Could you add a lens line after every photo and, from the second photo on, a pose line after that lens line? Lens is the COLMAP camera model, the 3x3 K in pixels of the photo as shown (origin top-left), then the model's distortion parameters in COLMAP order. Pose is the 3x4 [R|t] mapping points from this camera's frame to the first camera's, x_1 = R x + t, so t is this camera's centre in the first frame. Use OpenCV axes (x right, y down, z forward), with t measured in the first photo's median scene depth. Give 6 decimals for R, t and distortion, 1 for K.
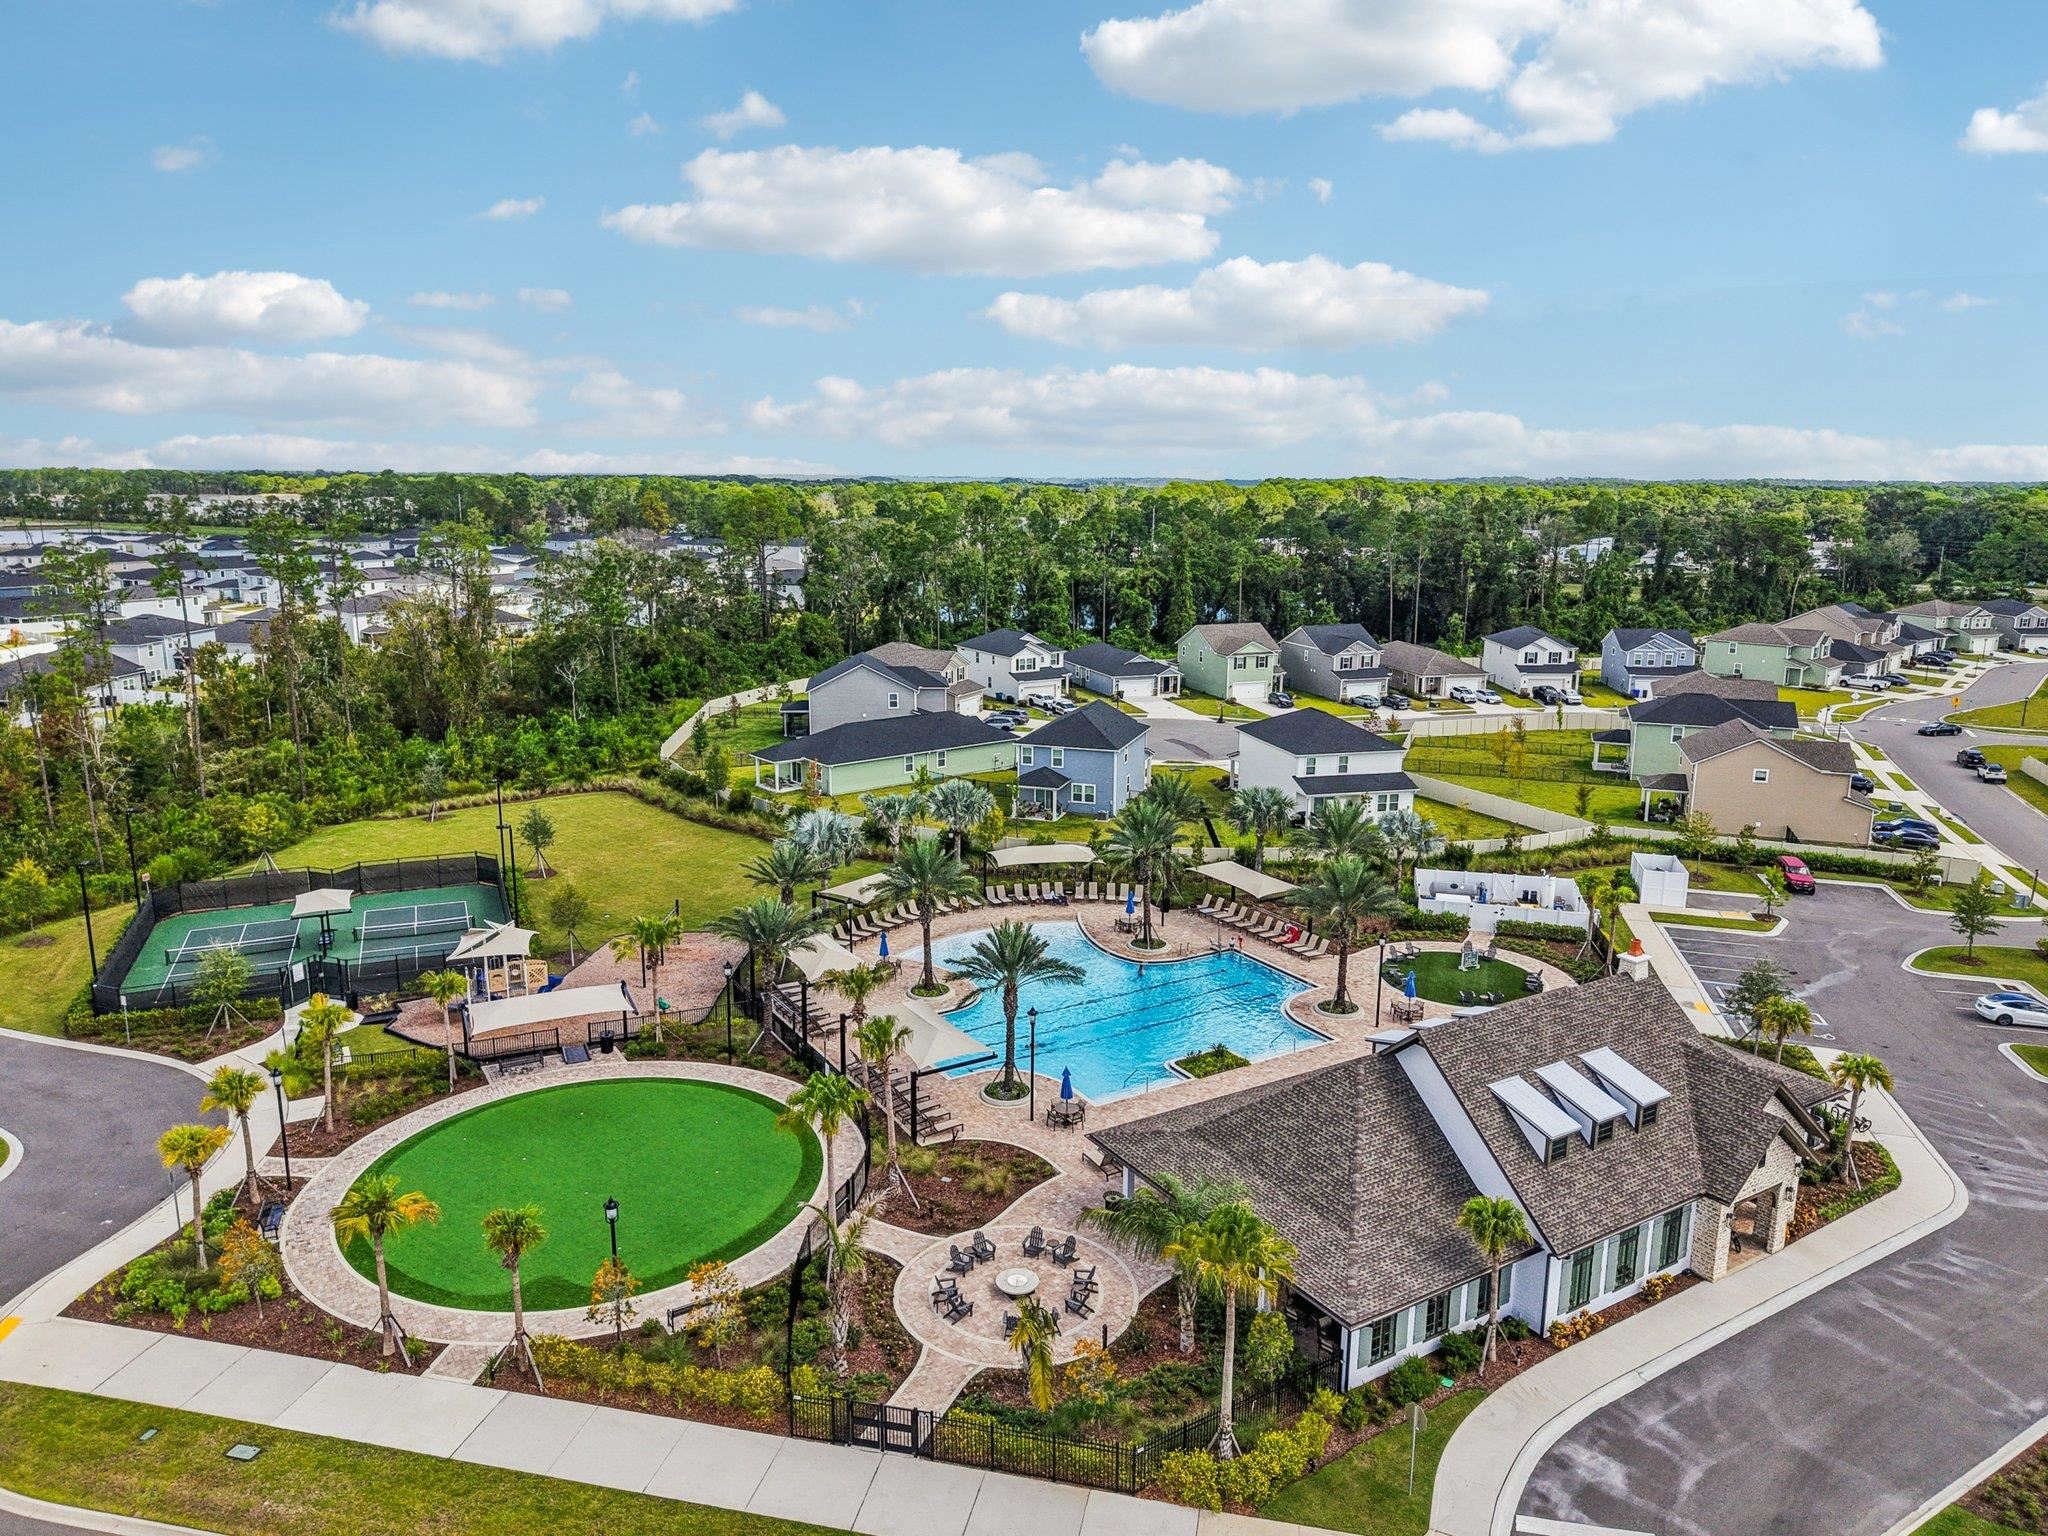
lens RADIAL K [[1372.7, 0, 1024.0], [0, 1372.7, 768.0], [0, 0, 1]] dist [0.028694, -0.037733]
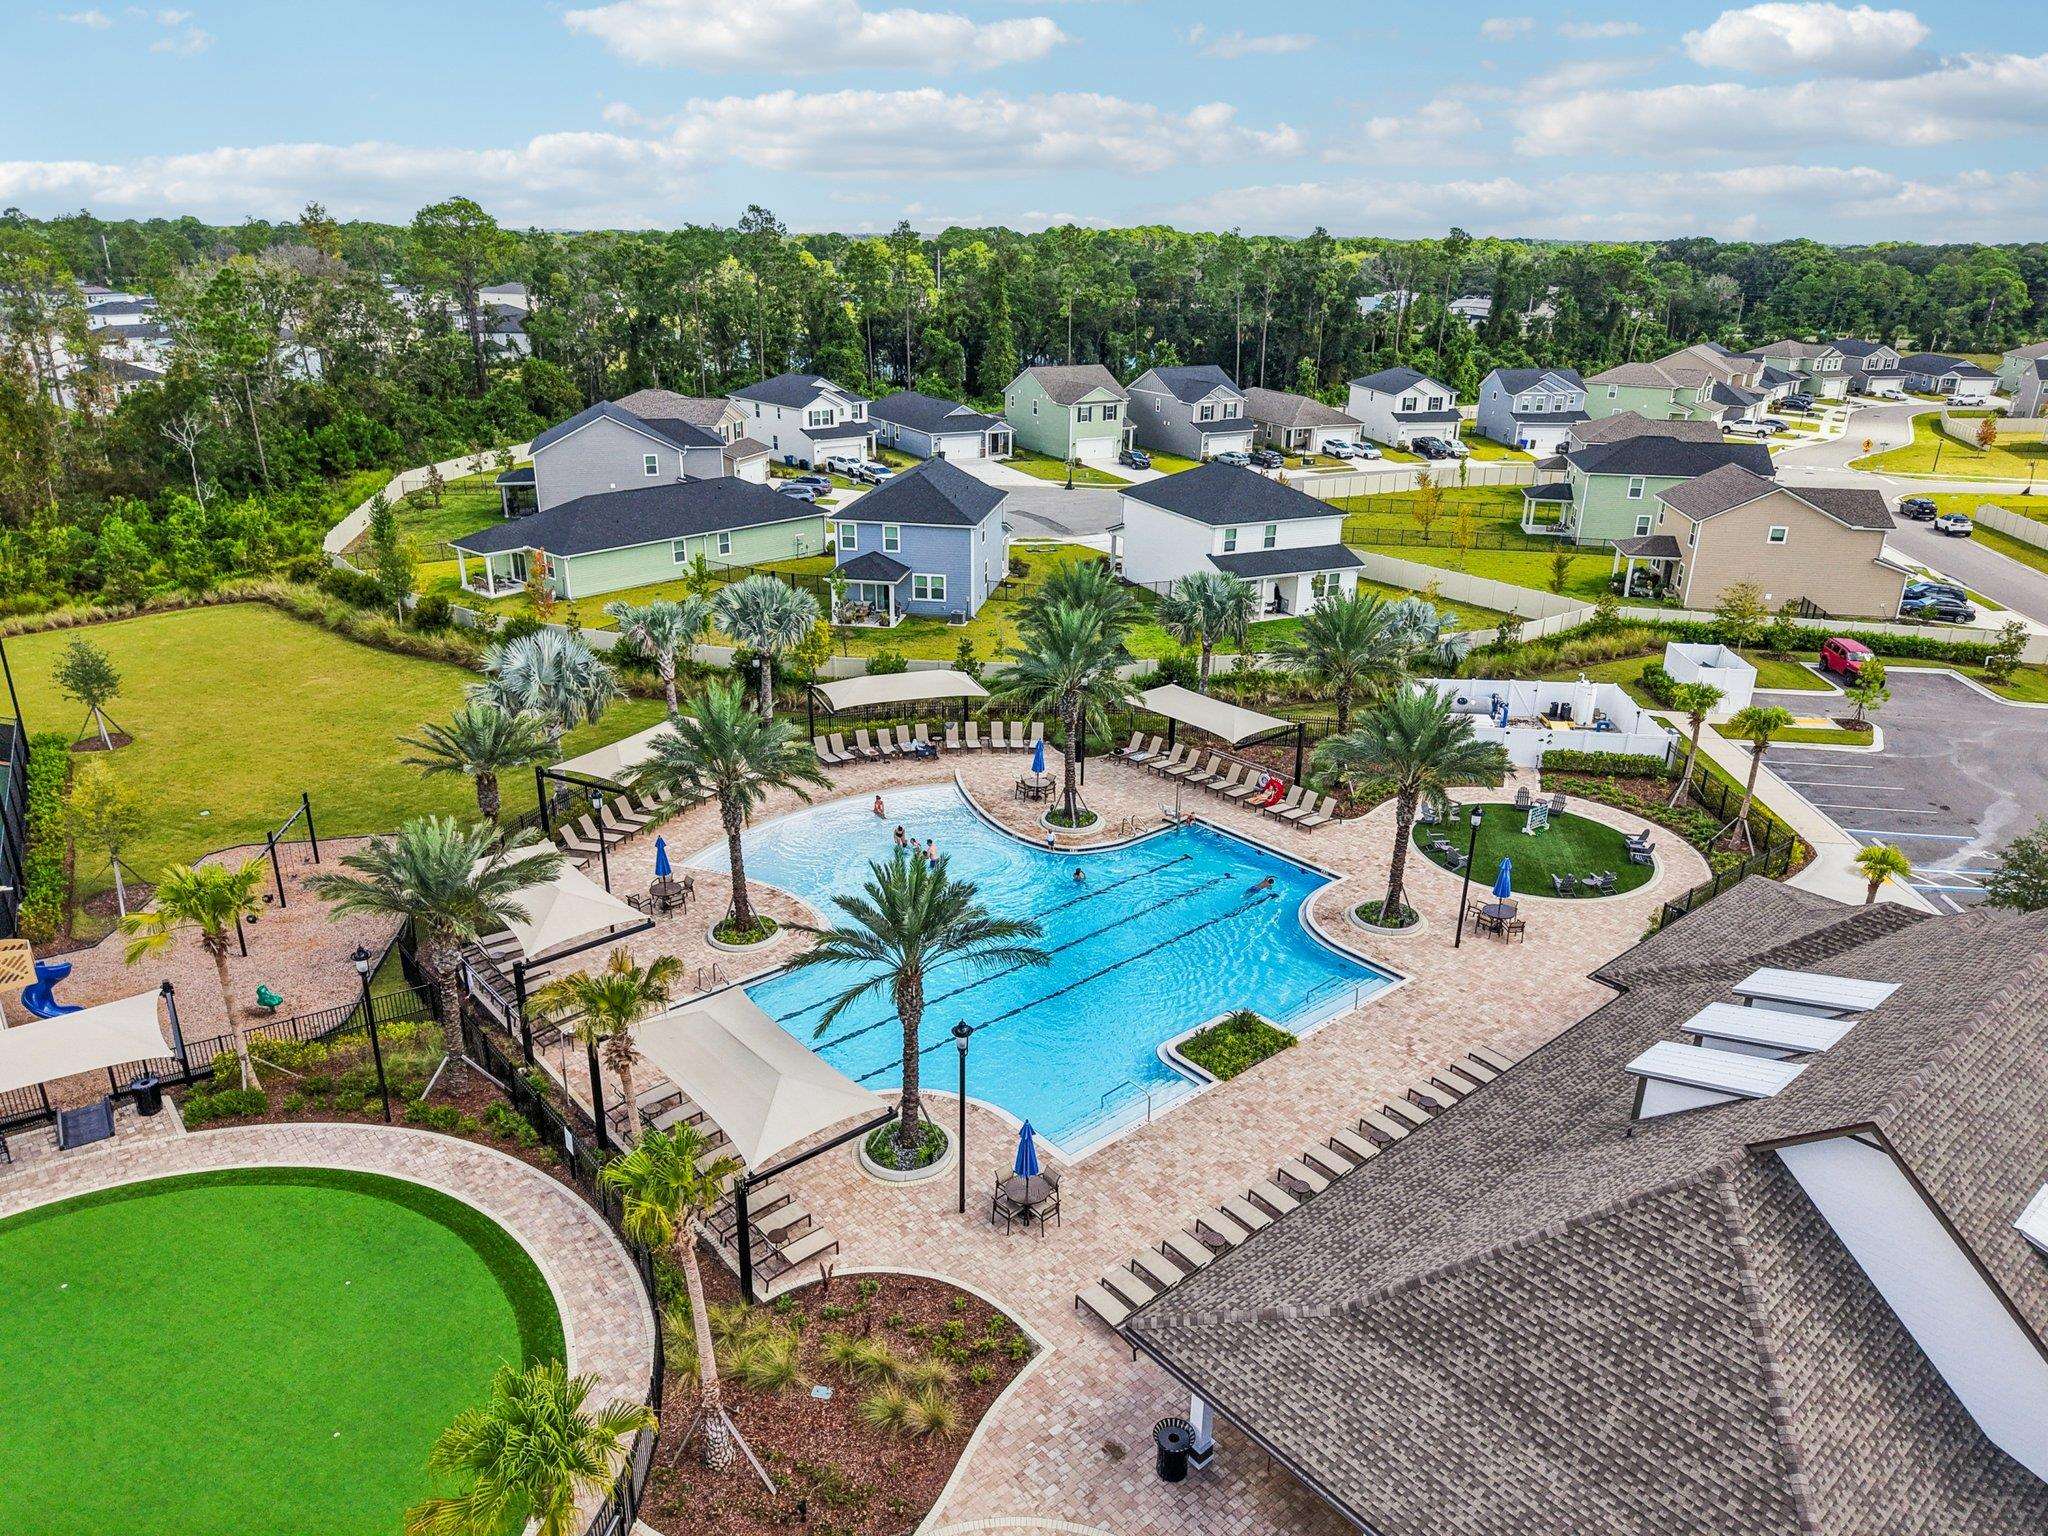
lens RADIAL K [[1372.7, 0, 1024.0], [0, 1372.7, 768.0], [0, 0, 1]] dist [0.028694, -0.037733]
pose [[0.986608, -0.053439, 0.154109, -0.023959], [0.028118, 0.986385, 0.162029, -0.002997], [-0.160669, -0.155526, 0.974678, 0.260958]]
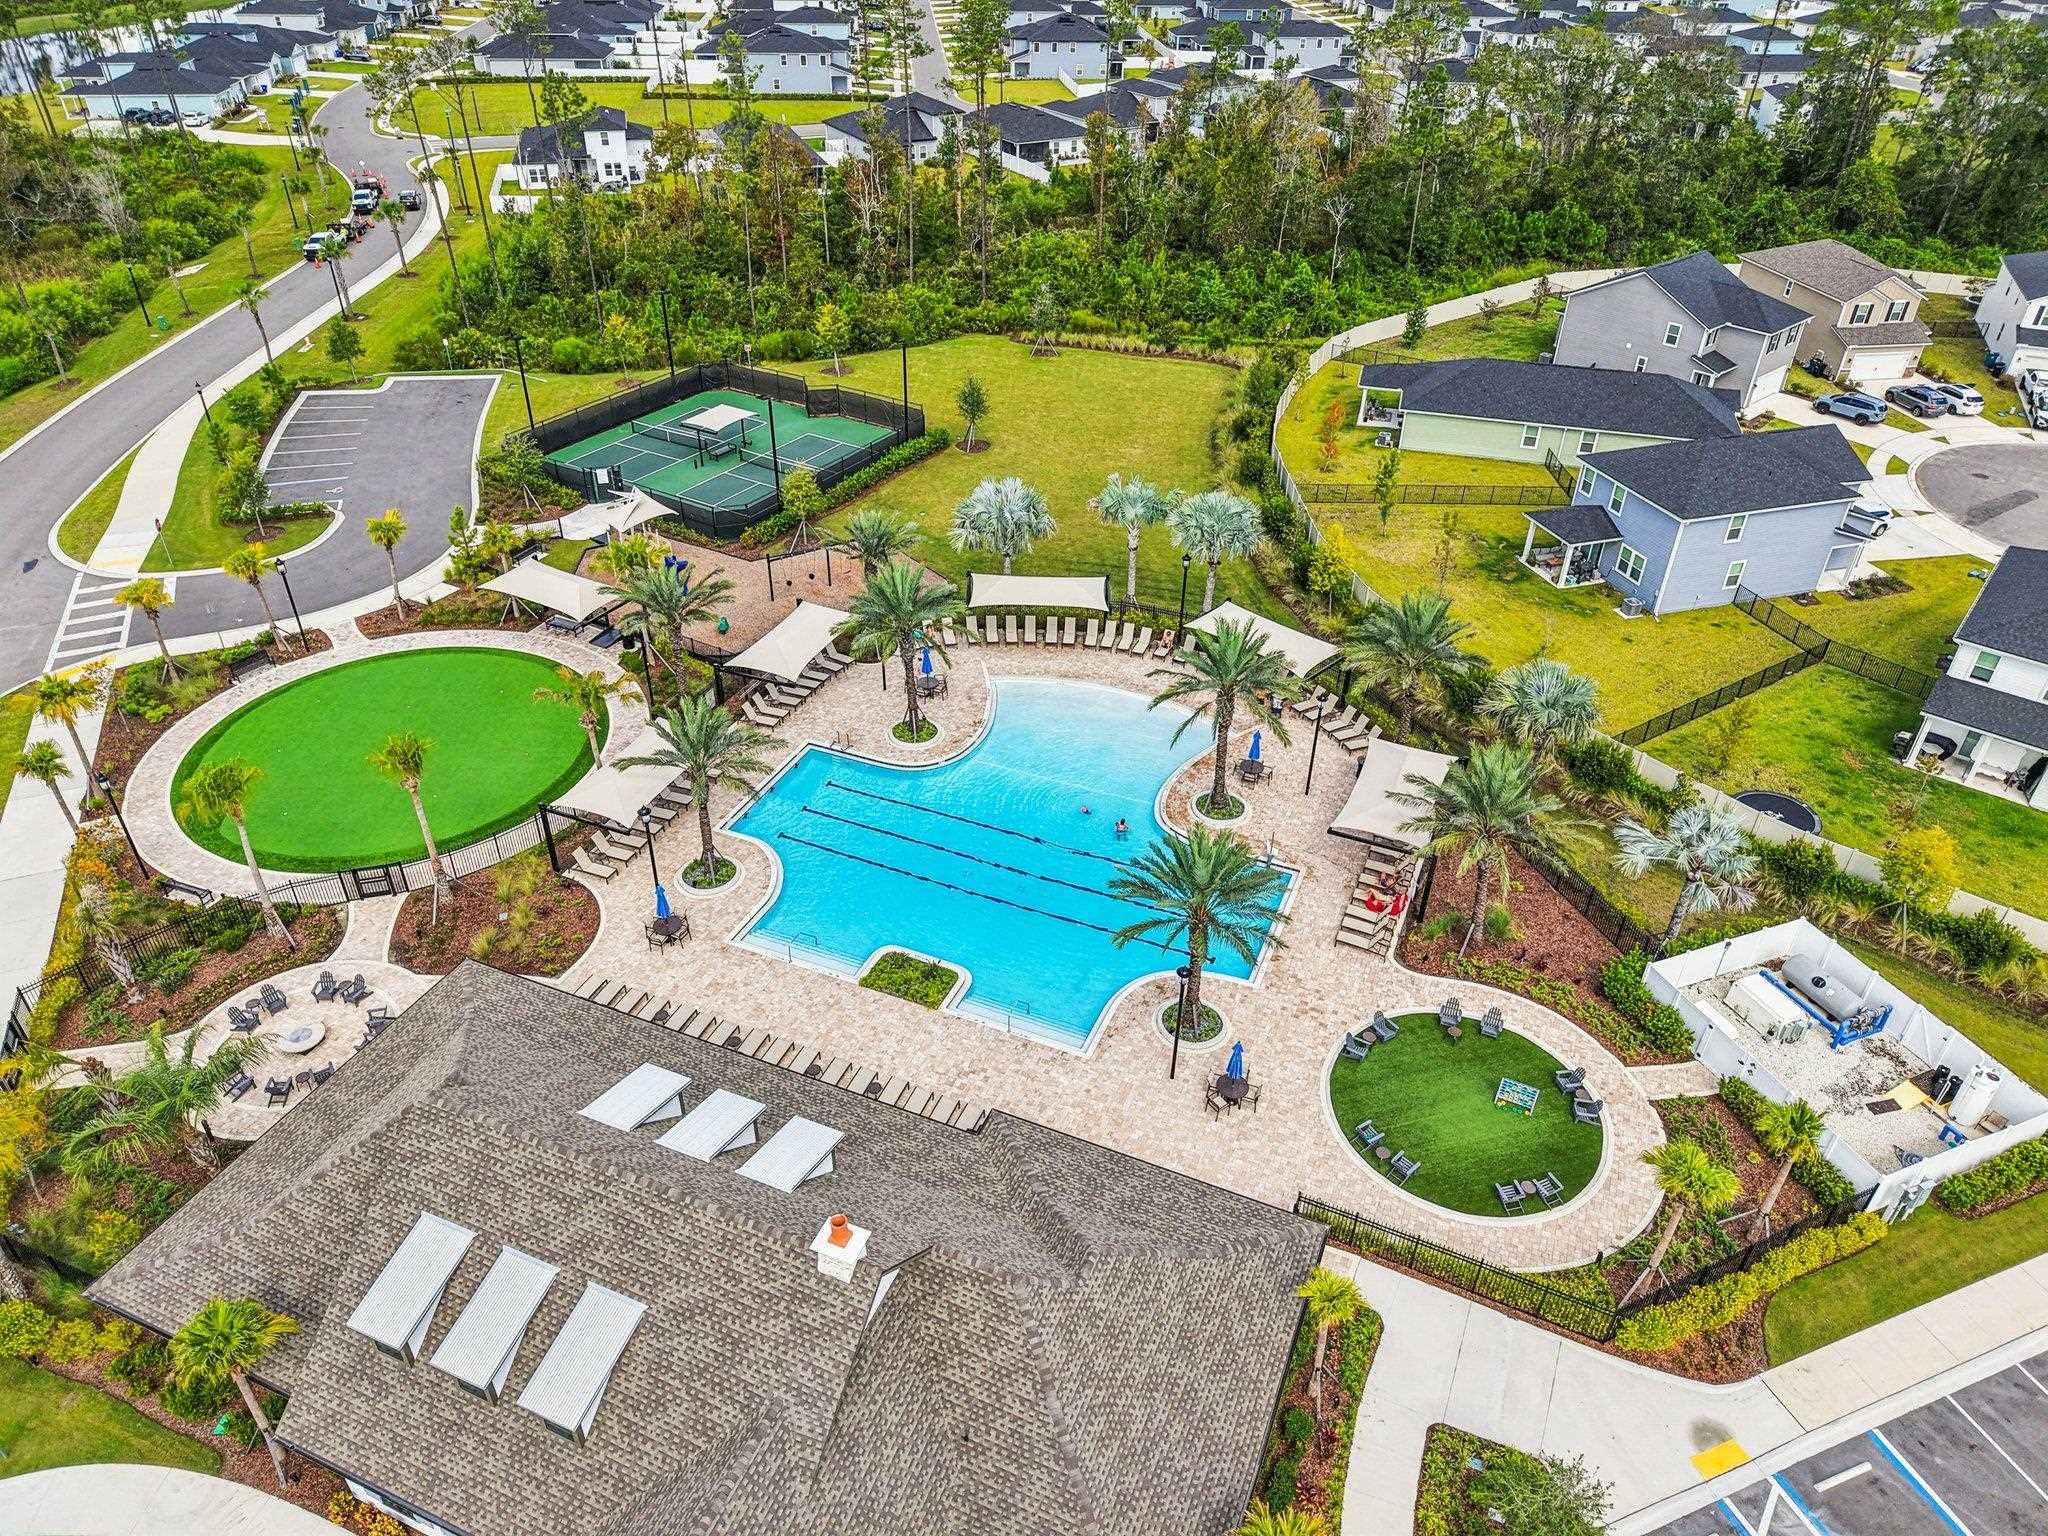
lens RADIAL K [[1372.7, 0, 1024.0], [0, 1372.7, 768.0], [0, 0, 1]] dist [0.028694, -0.037733]
pose [[0.583551, 0.459706, -0.669432, 0.362696], [-0.180878, 0.877216, 0.444719, -0.137188], [0.791676, -0.138431, 0.595051, 0.353498]]
